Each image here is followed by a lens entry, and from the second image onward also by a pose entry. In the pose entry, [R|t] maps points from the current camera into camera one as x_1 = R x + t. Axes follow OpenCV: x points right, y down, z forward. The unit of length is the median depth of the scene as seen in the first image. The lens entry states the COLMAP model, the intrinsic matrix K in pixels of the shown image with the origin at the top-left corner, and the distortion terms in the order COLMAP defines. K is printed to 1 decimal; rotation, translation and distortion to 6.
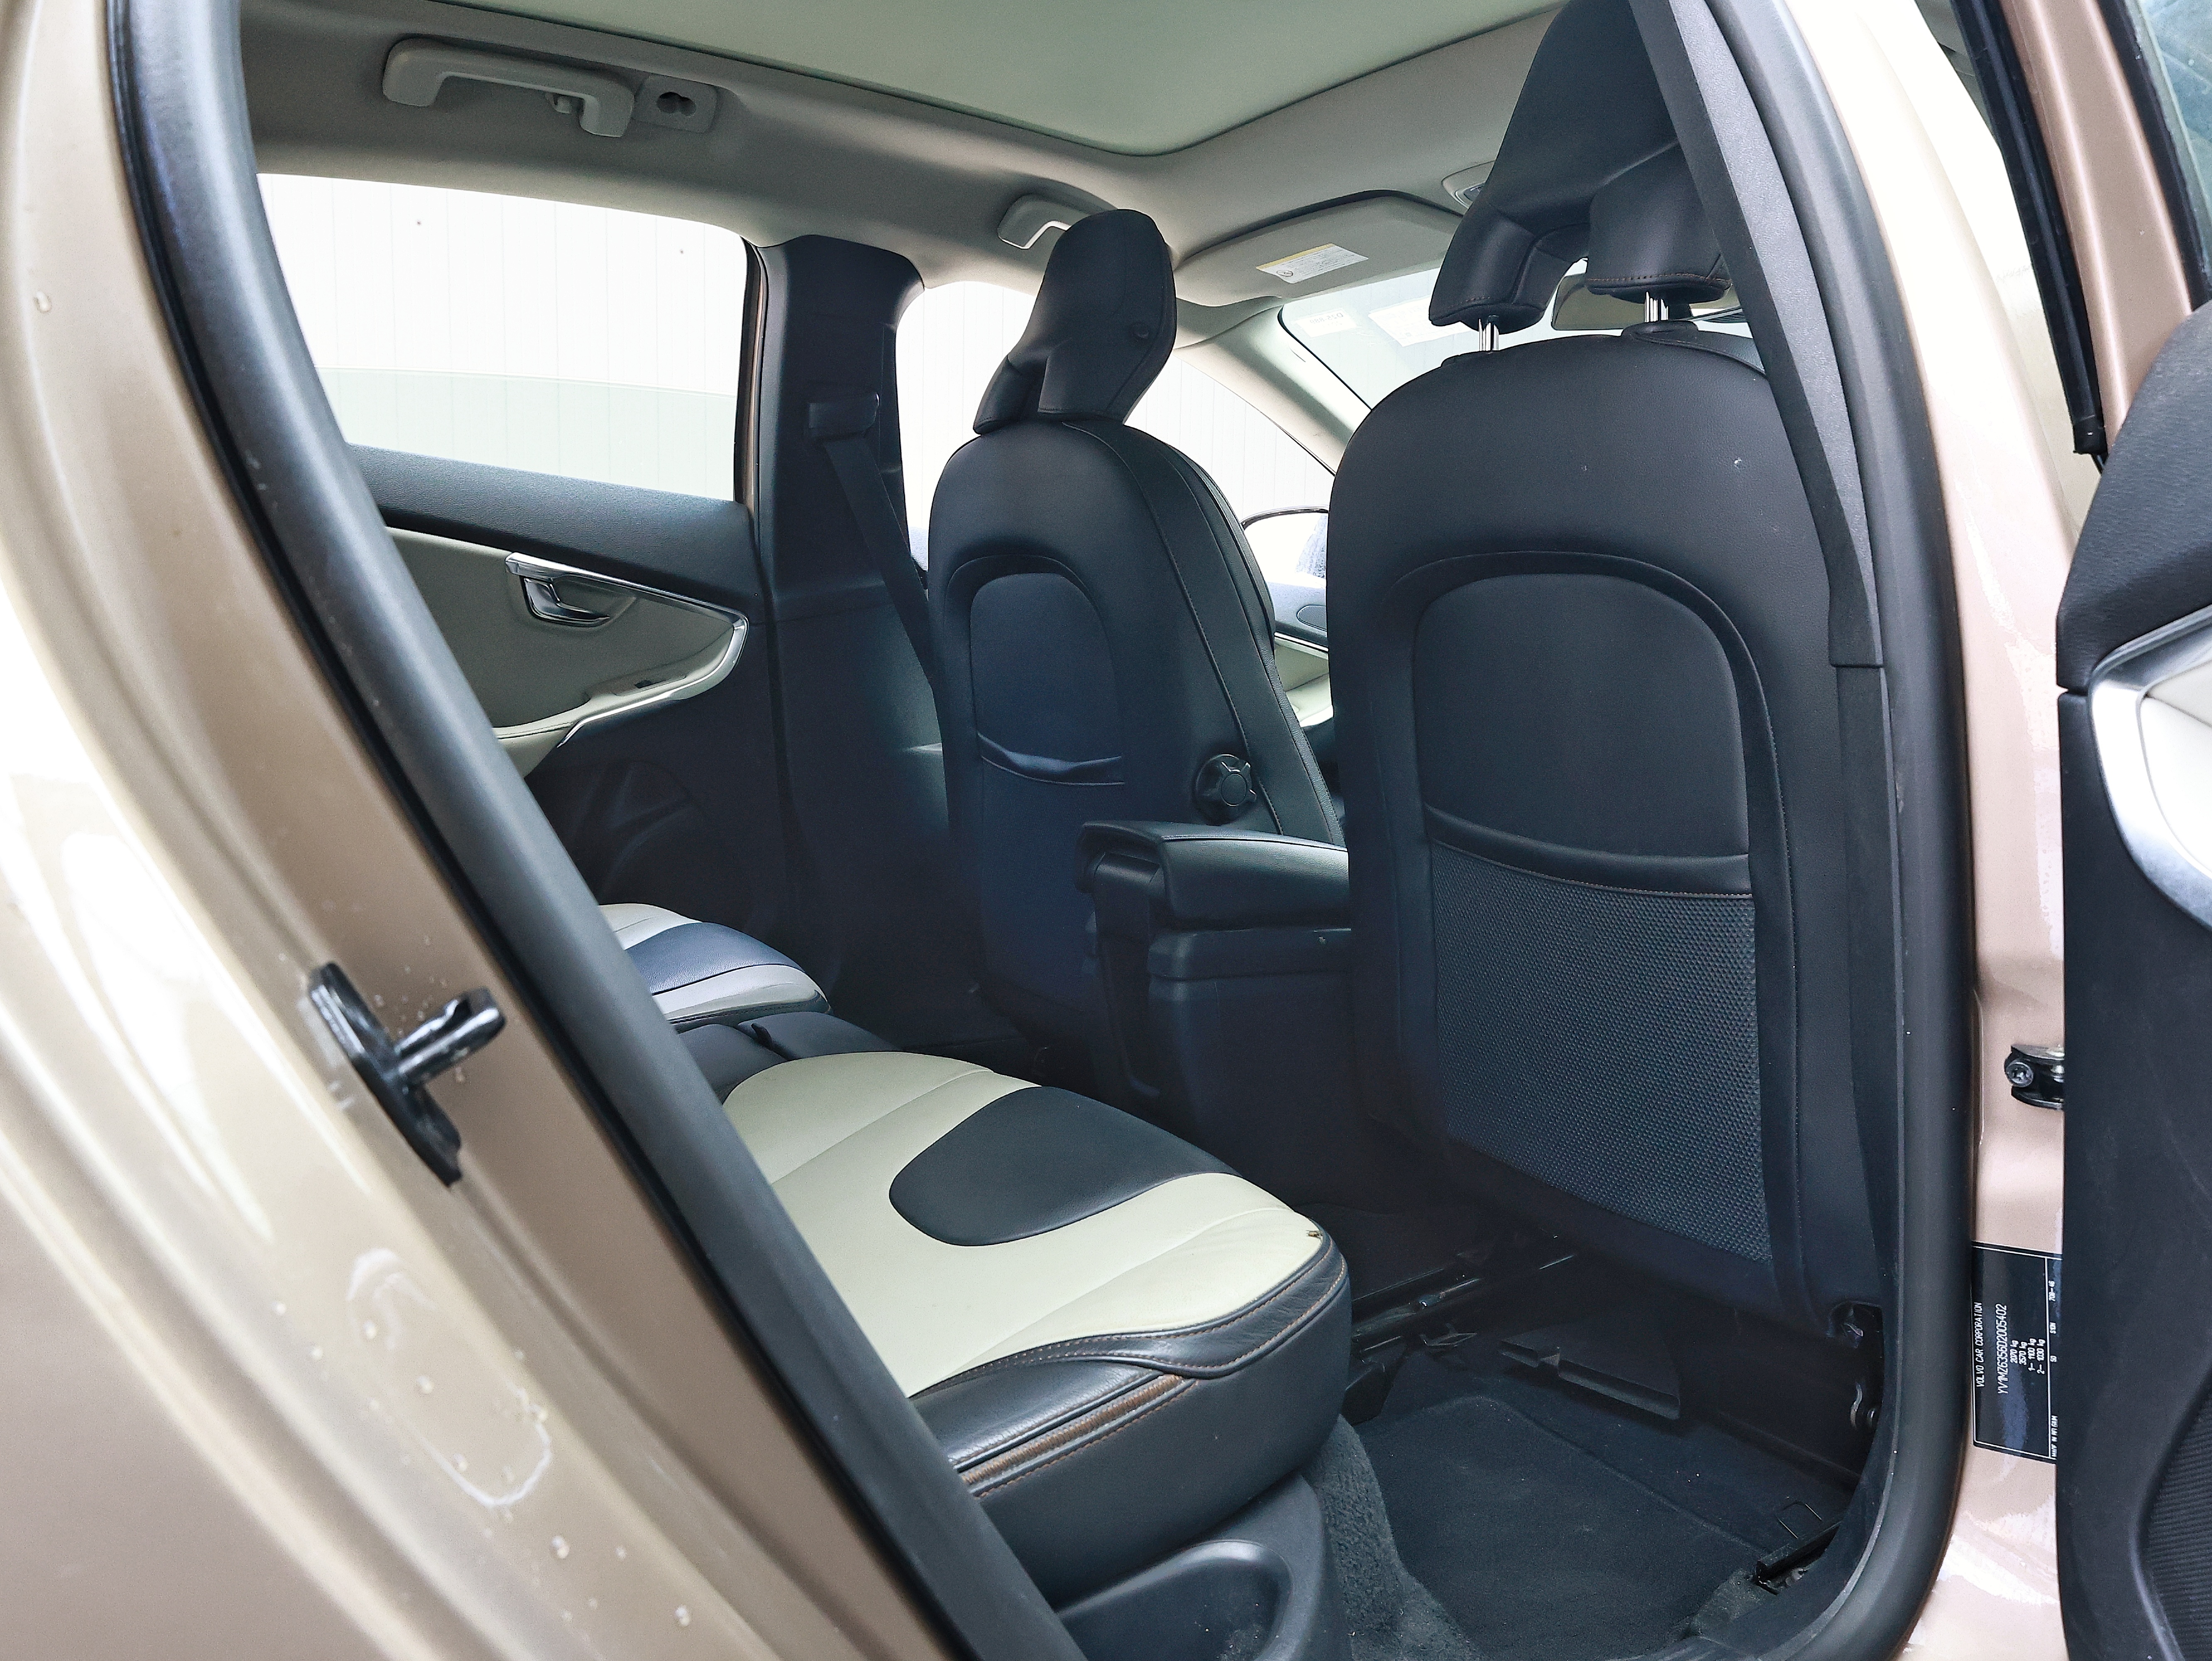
lens RADIAL K [[1712.4, 0, 1091.2], [0, 1712.4, 828.1], [0, 0, 1]] dist [-0.007579, -0.001262]
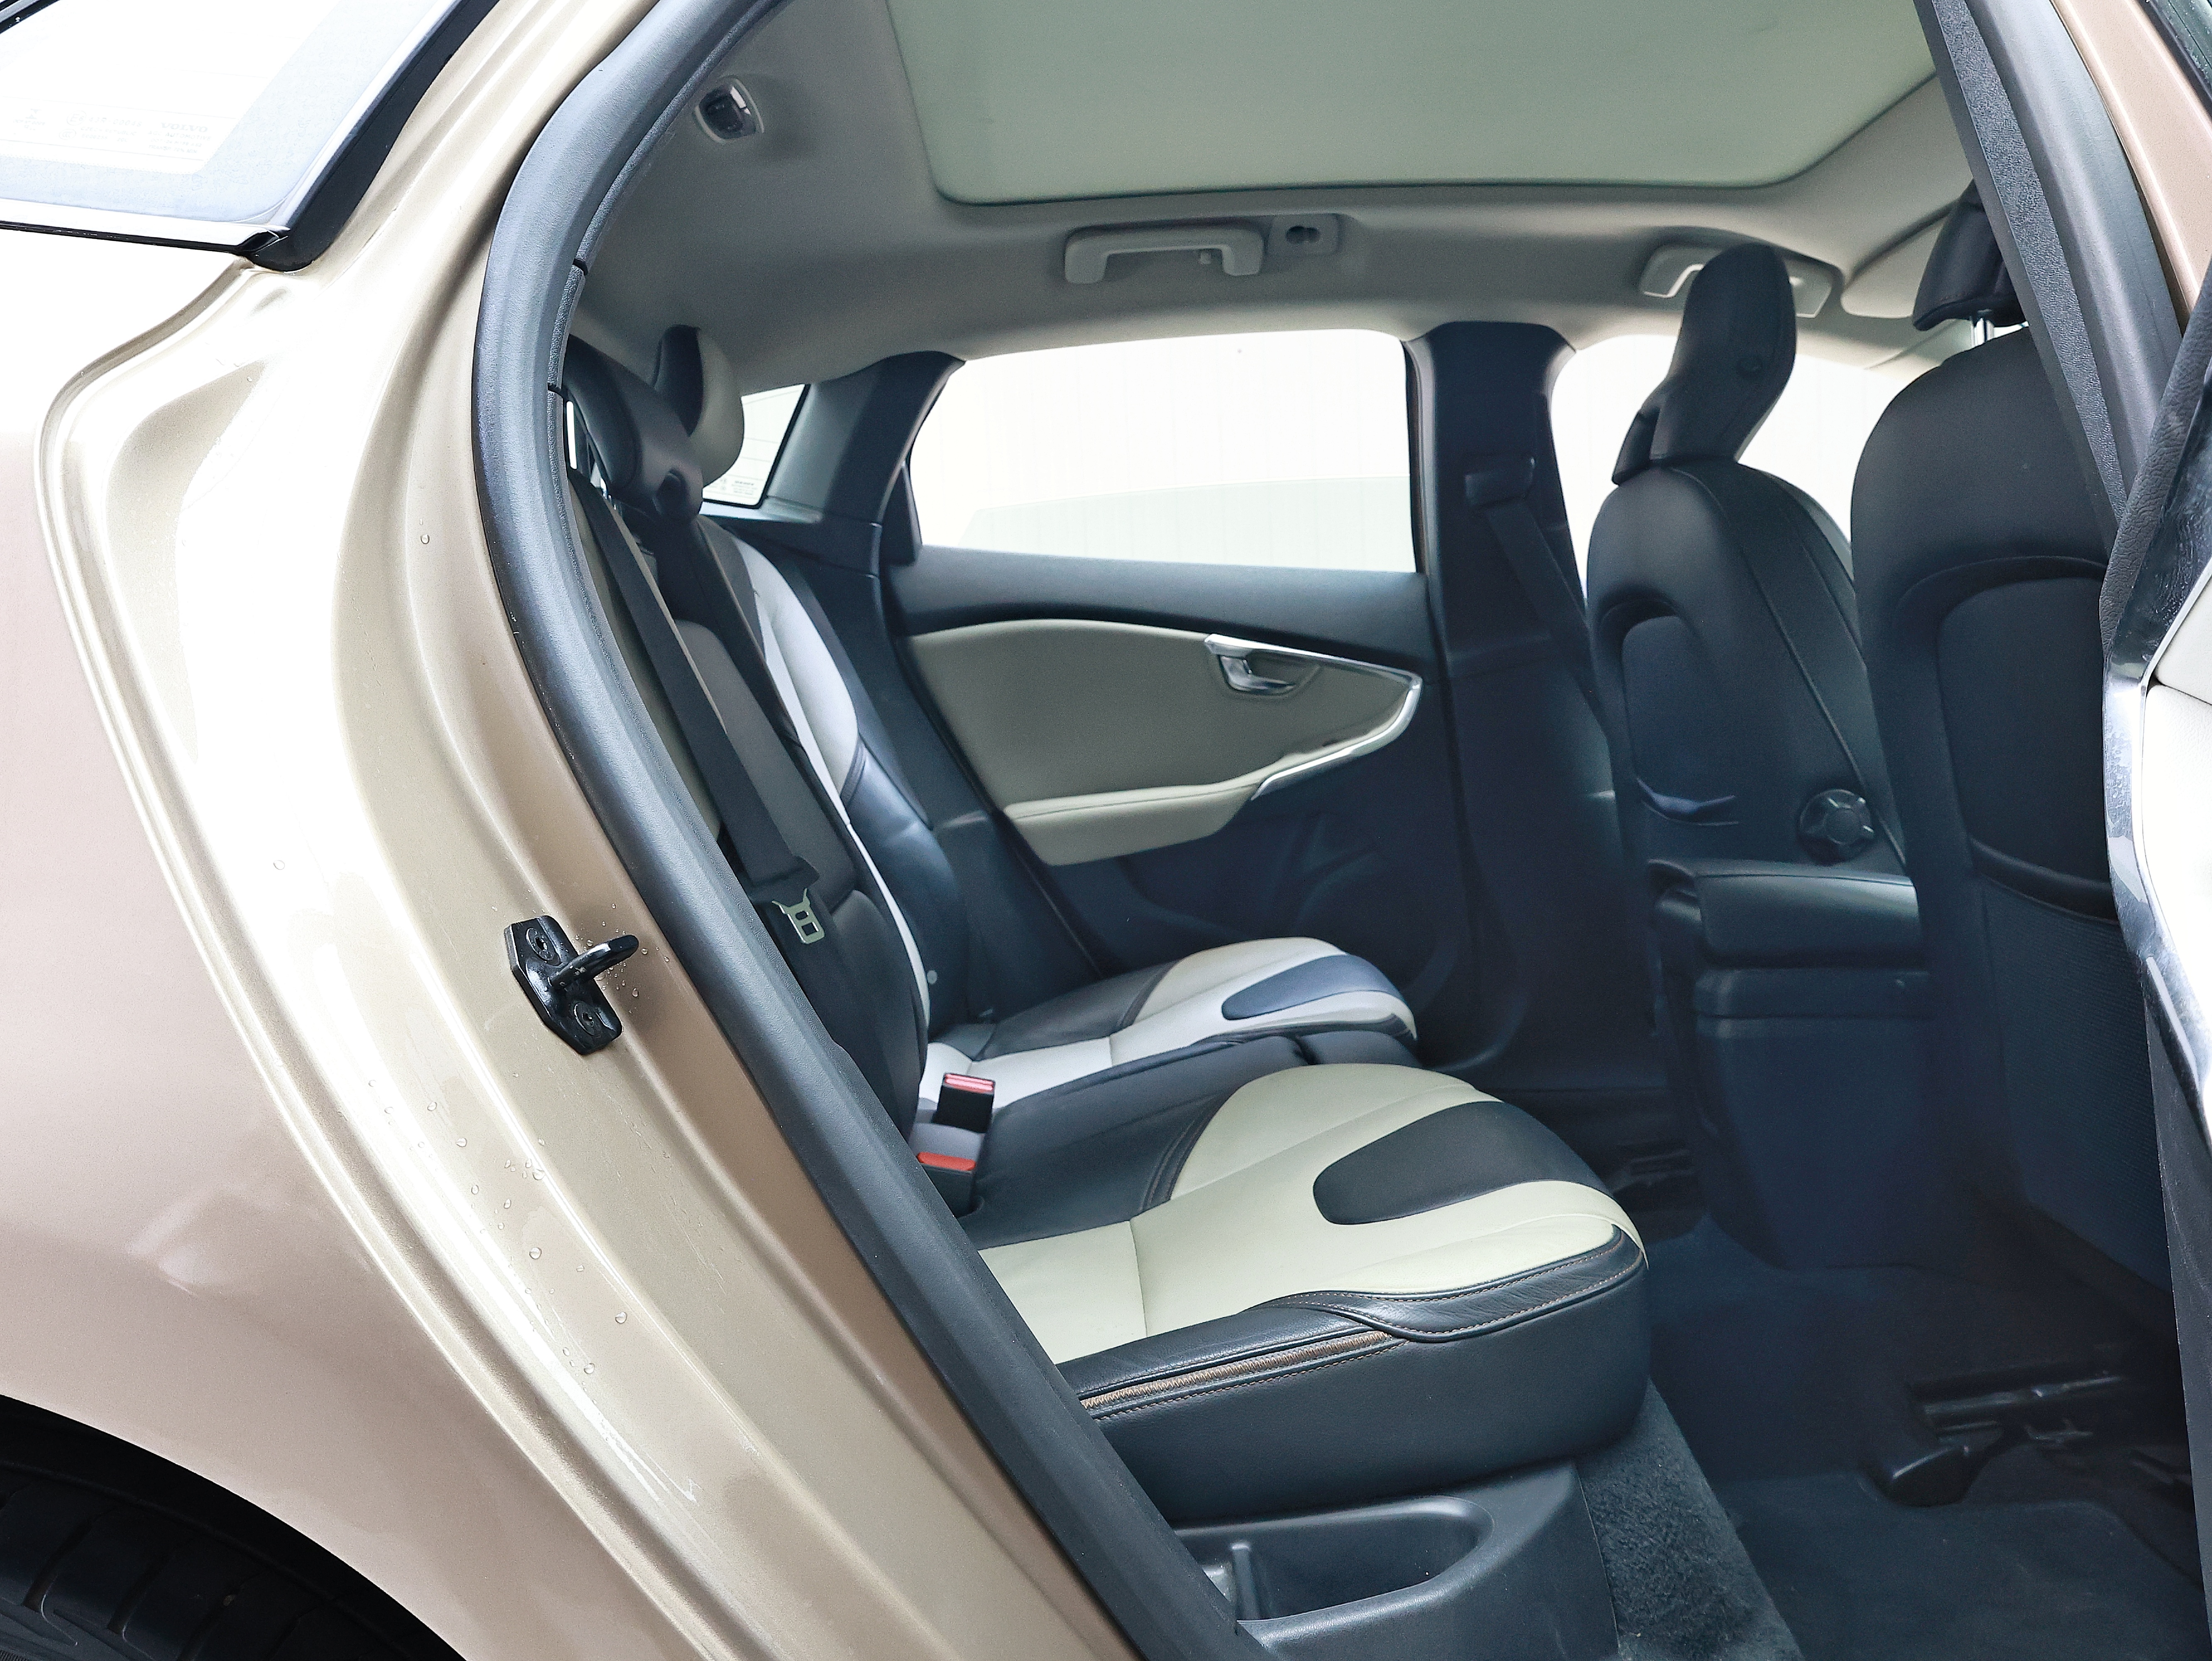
lens RADIAL K [[1723.4, 0, 1106.0], [0, 1723.4, 830.5], [0, 0, 1]] dist [-0.002327, 0.008192]
pose [[0.847260, -0.015965, -0.530938, 0.242064], [-0.002463, 0.999419, -0.033983, 0.013495], [0.531172, 0.030100, 0.846729, -0.033295]]
